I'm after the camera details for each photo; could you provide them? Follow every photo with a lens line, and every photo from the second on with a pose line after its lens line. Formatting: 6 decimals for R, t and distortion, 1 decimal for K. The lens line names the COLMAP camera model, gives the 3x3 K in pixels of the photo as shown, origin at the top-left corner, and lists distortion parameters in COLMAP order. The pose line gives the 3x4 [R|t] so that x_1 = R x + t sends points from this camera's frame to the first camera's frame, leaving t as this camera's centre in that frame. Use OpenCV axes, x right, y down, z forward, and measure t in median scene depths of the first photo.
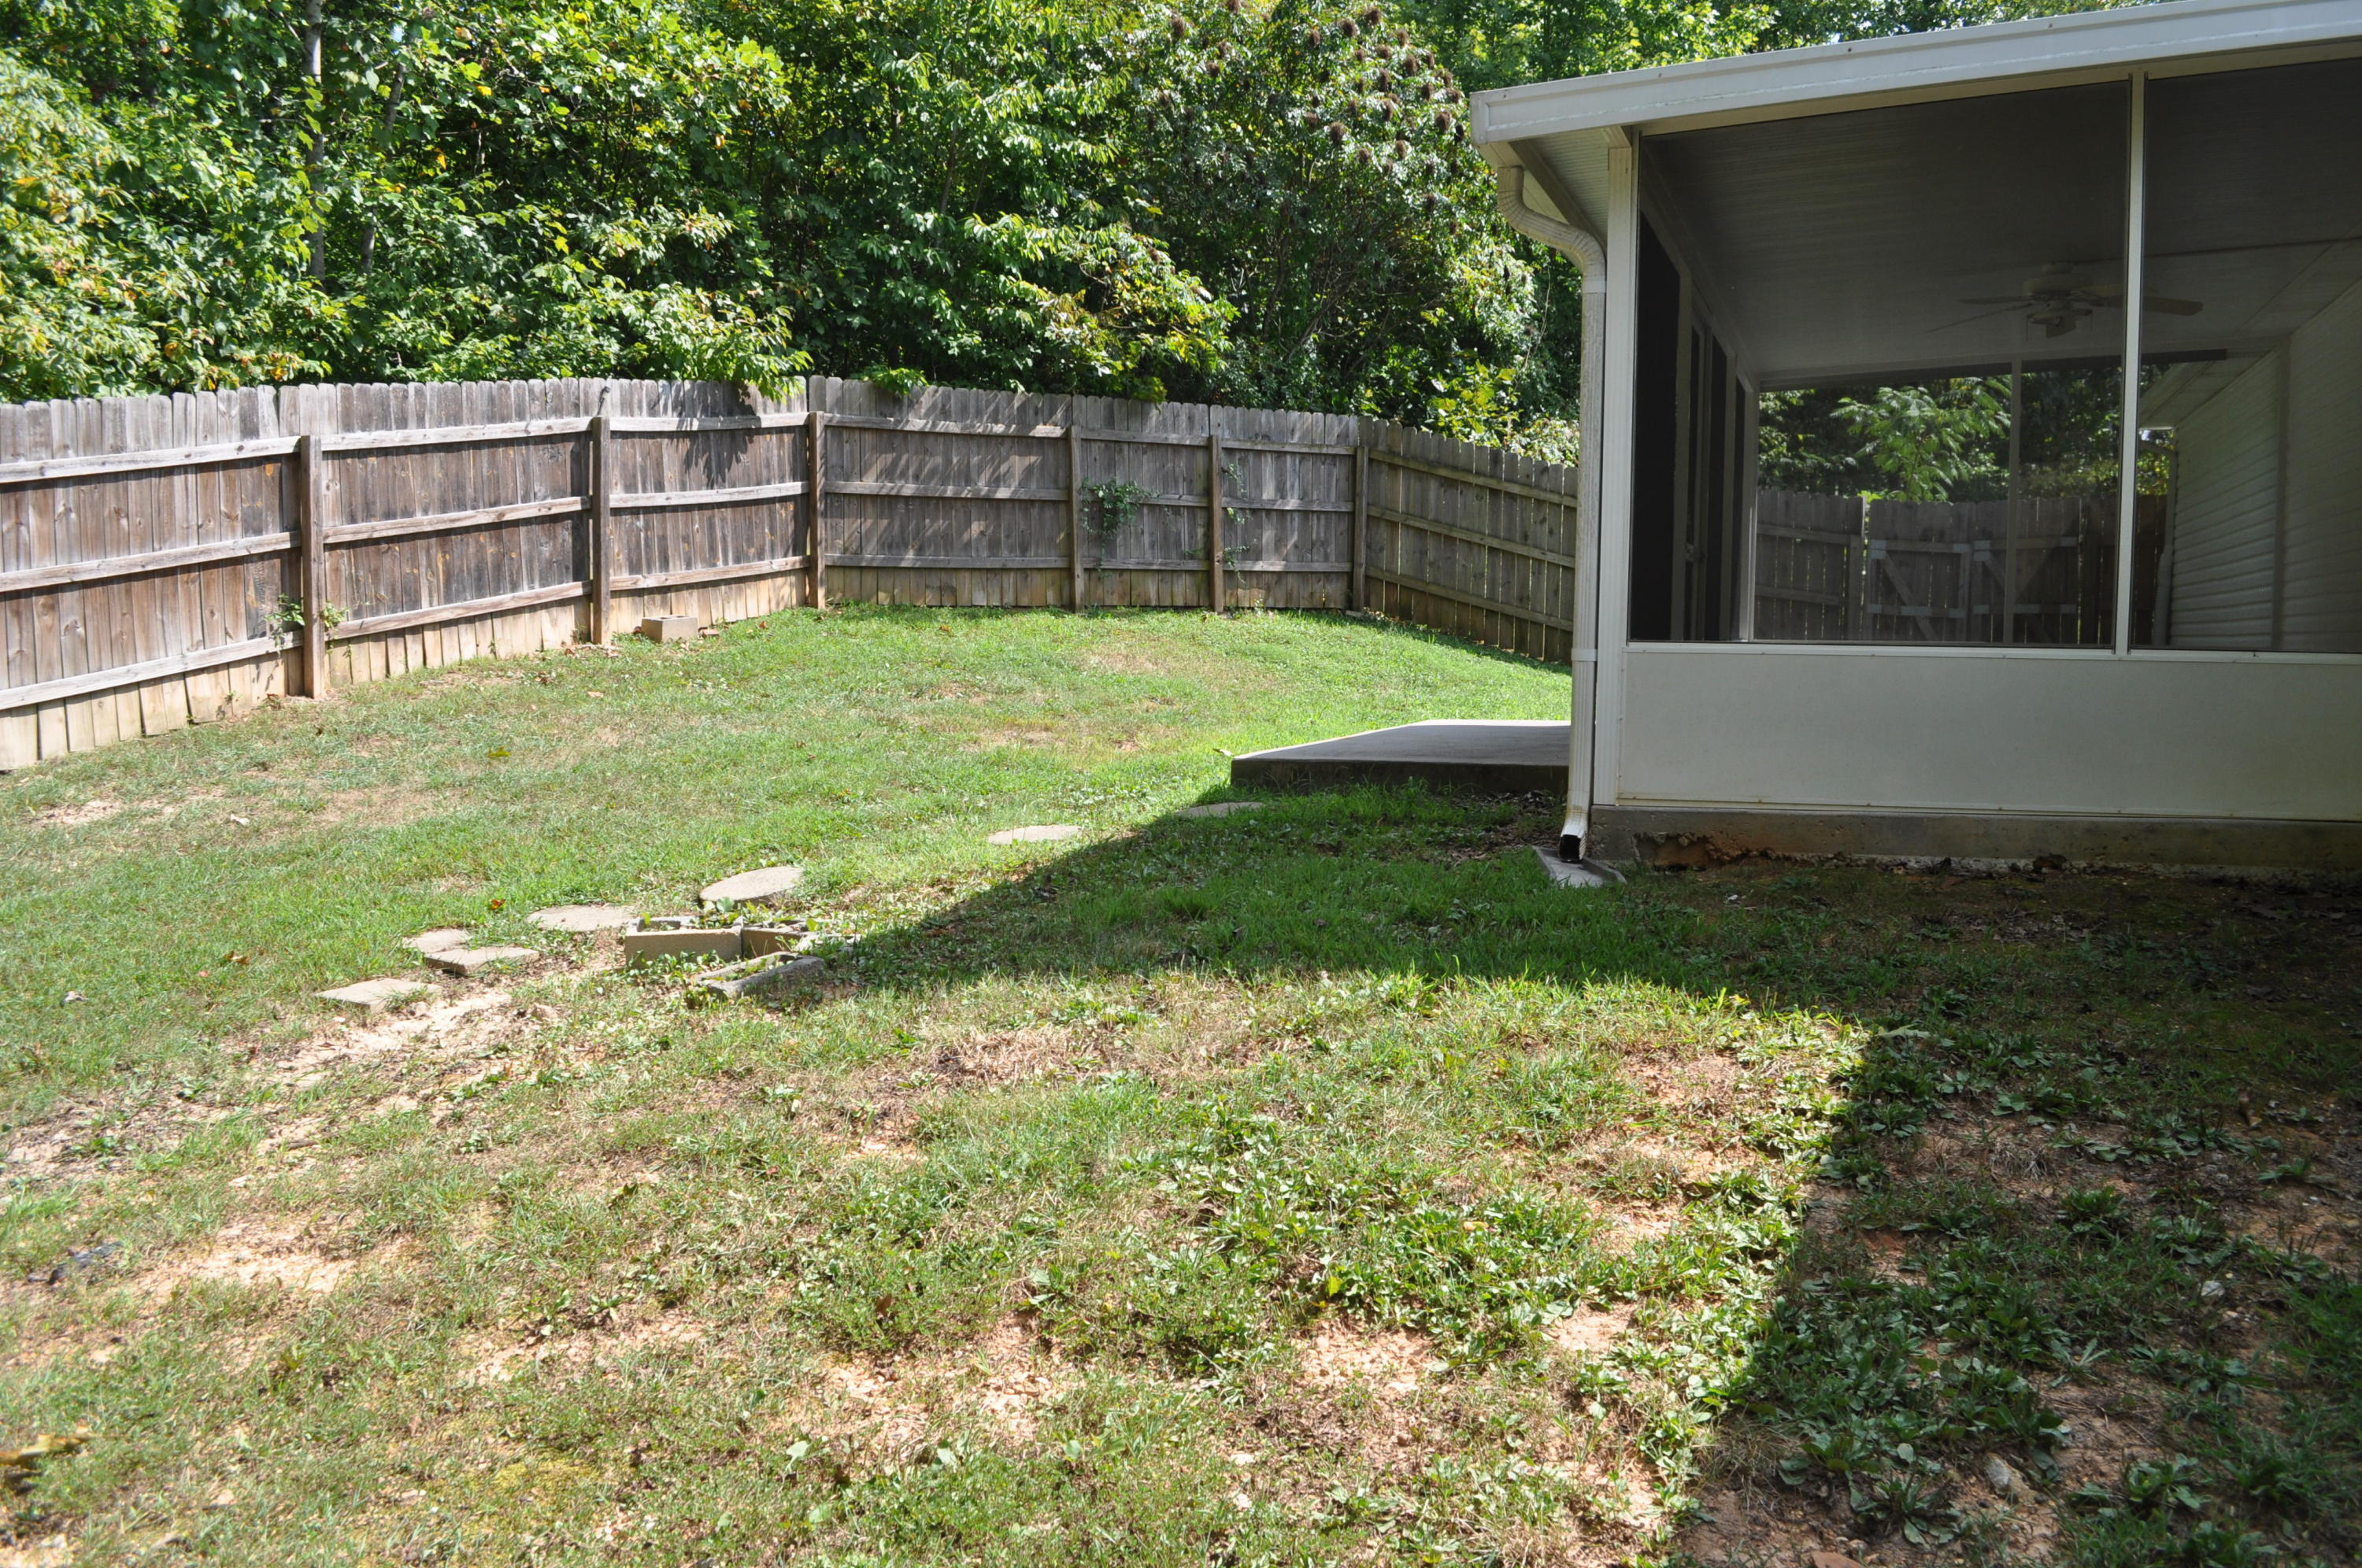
lens RADIAL K [[1864.2, 0, 1186.9], [0, 1864.2, 789.6], [0, 0, 1]] dist [-0.080509, 0.007619]
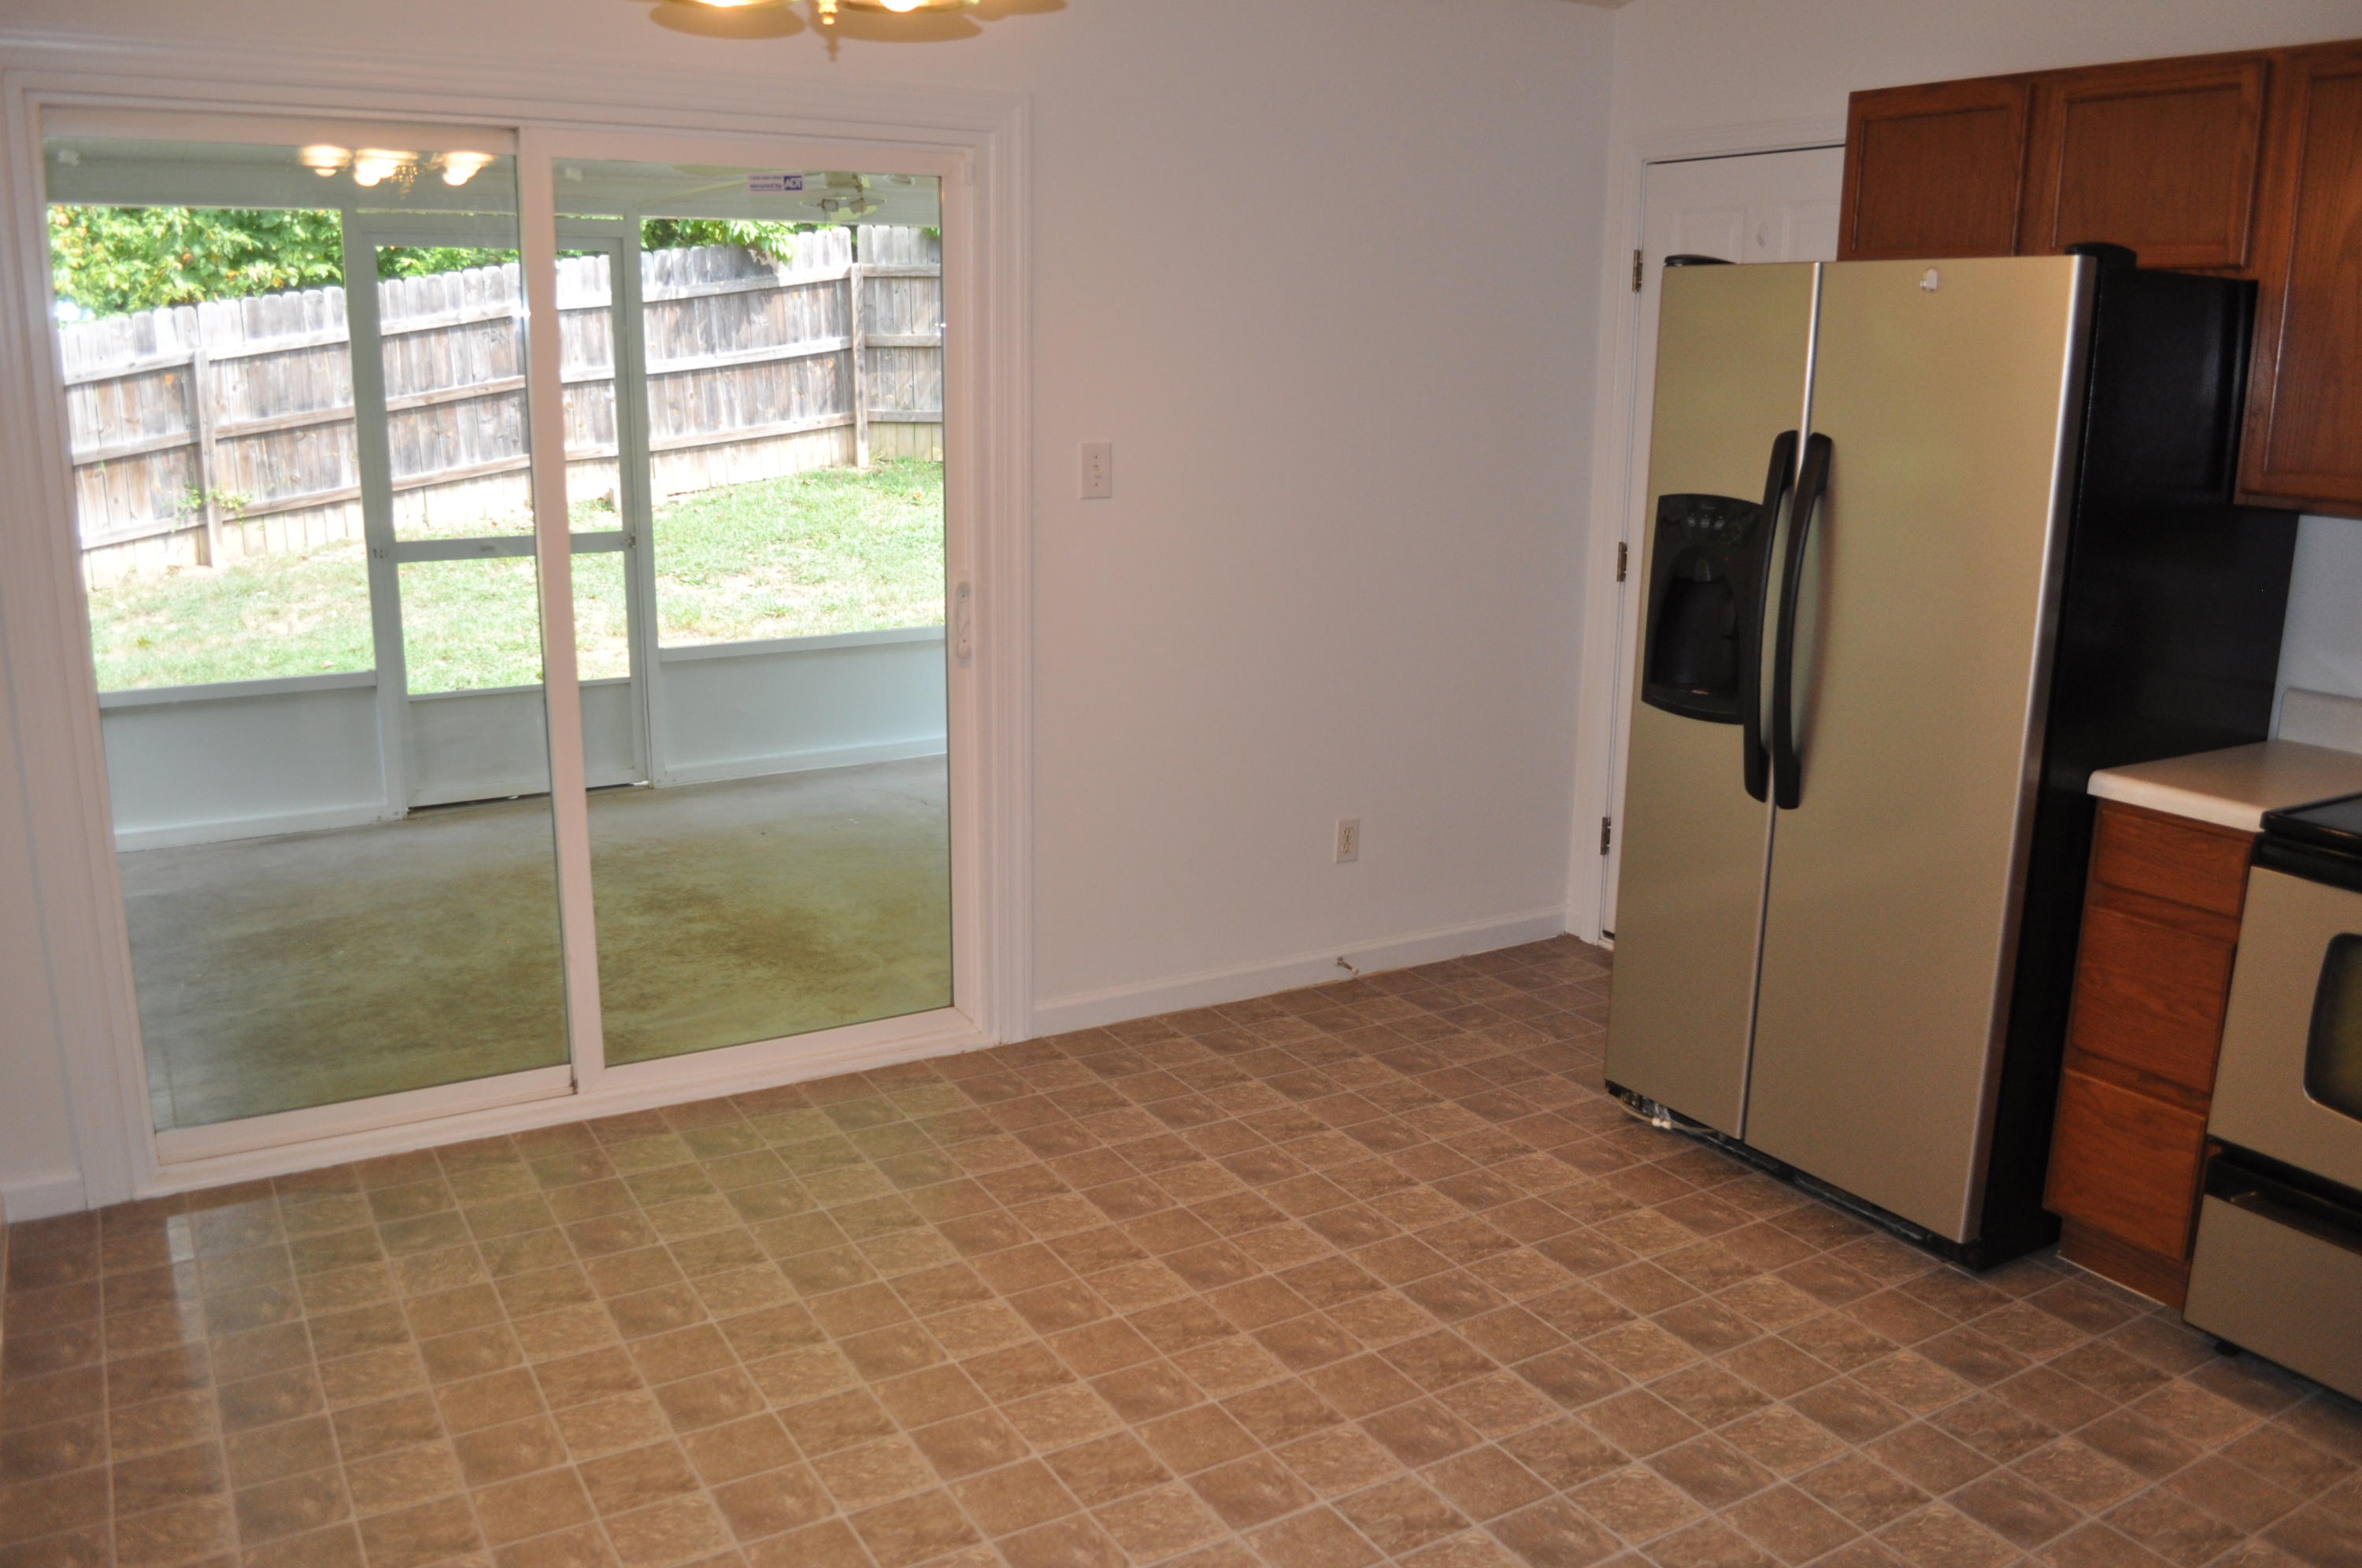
lens RADIAL K [[1864.2, 0, 1183.8], [0, 1864.2, 784.8], [0, 0, 1]] dist [-0.080509, 0.007619]
pose [[0.783153, 0.140035, -0.605855, 0.681265], [-0.052856, 0.985778, 0.159524, -0.117327], [0.619578, -0.092909, 0.779417, 0.386781]]
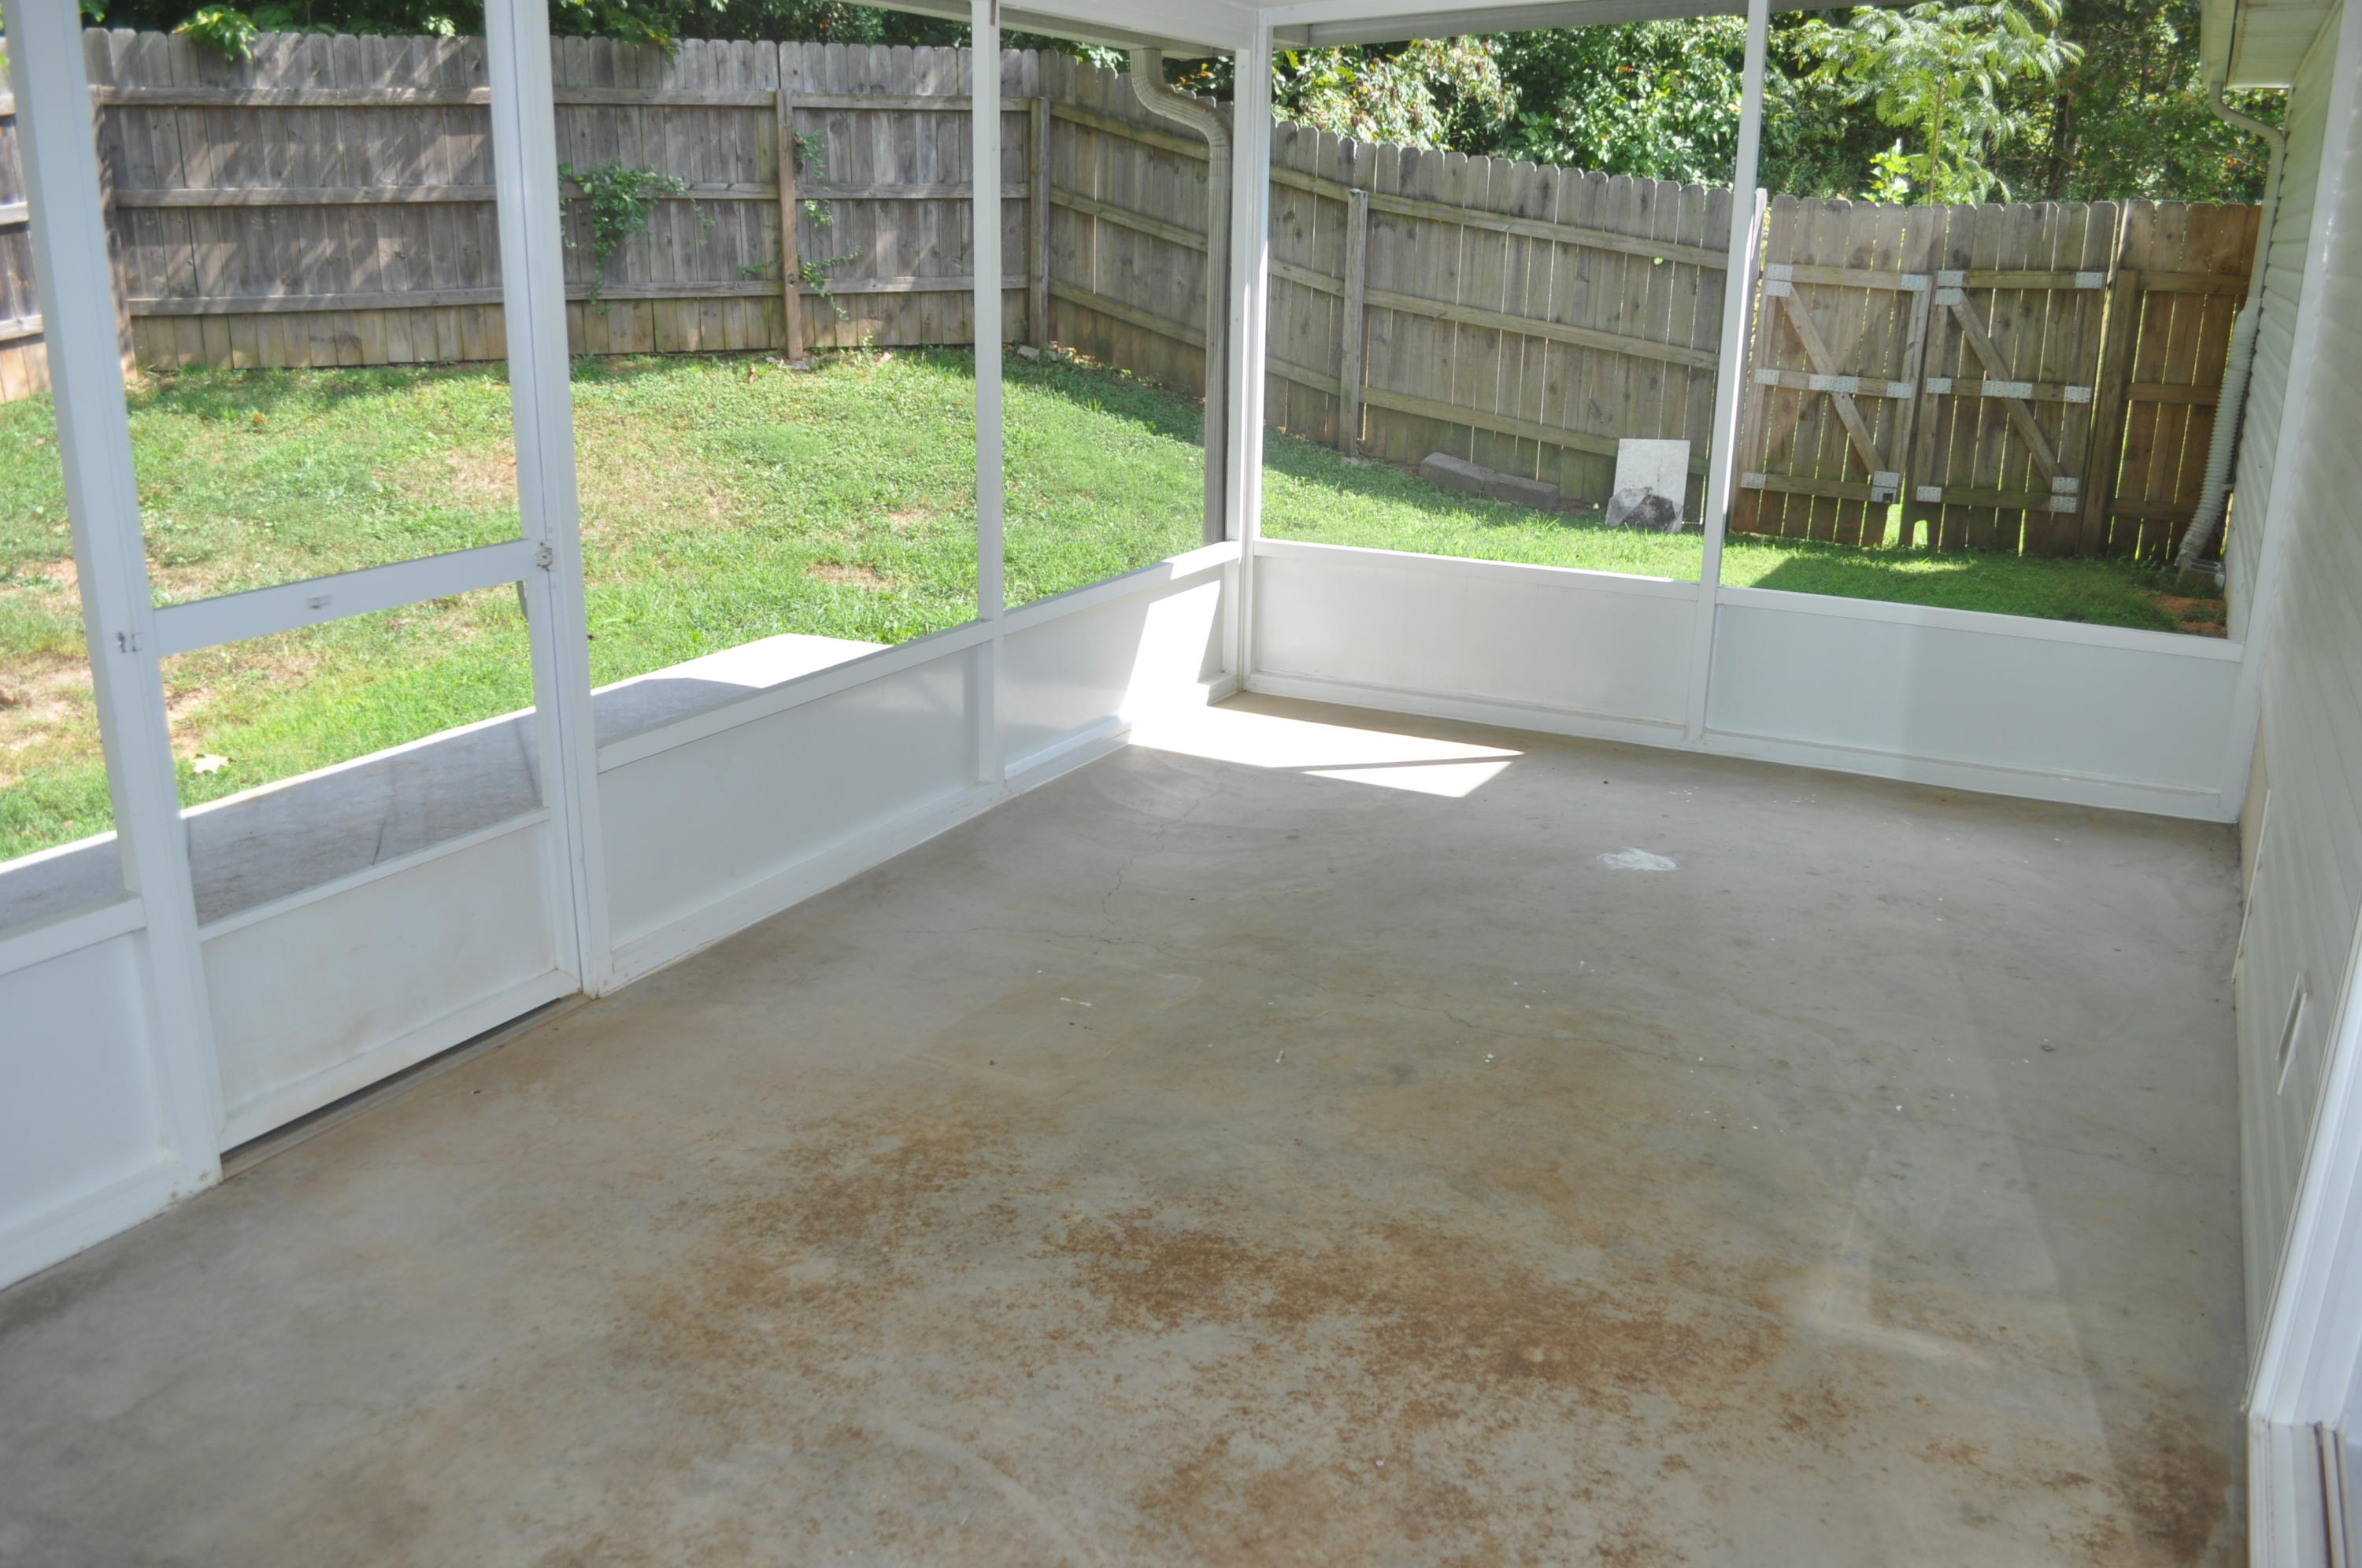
lens RADIAL K [[1864.2, 0, 1182.4], [0, 1864.2, 790.3], [0, 0, 1]] dist [-0.080509, 0.007619]
pose [[0.991457, 0.043858, -0.122839, 0.340641], [-0.016781, 0.976837, 0.213328, -0.119871], [0.129350, -0.209444, 0.969227, 0.446236]]
